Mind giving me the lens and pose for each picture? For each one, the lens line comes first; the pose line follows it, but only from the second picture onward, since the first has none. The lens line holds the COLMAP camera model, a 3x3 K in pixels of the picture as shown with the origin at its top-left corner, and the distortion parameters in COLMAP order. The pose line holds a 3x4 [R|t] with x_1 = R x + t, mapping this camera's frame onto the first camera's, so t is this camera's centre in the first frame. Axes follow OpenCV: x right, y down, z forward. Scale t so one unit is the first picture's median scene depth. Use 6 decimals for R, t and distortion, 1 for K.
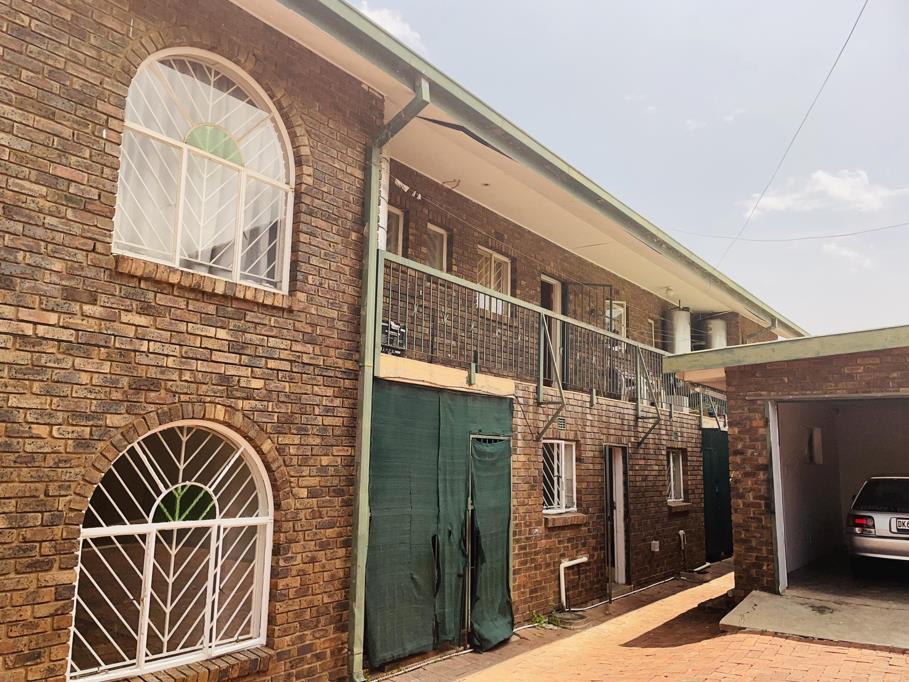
lens RADIAL K [[679.2, 0, 454.5], [0, 679.2, 341.0], [0, 0, 1]] dist [0.078443, -0.149275]
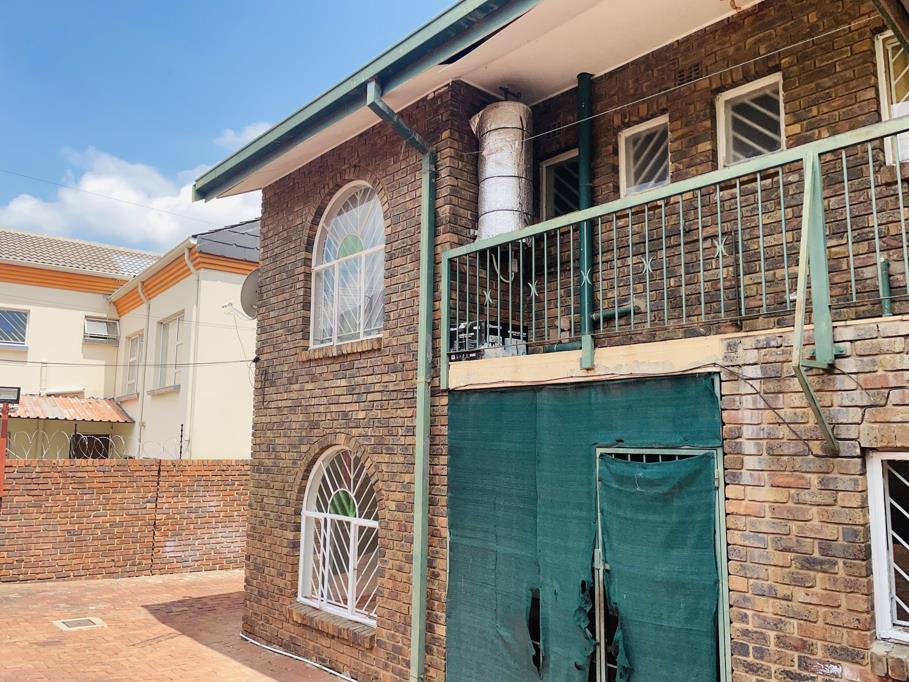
lens RADIAL K [[679.2, 0, 454.5], [0, 679.2, 341.0], [0, 0, 1]] dist [0.078443, -0.149275]
pose [[-0.166996, -0.158579, -0.973121, 0.765168], [0.159853, 0.969568, -0.185432, 0.156166], [0.972913, -0.186523, -0.136564, 1.109387]]
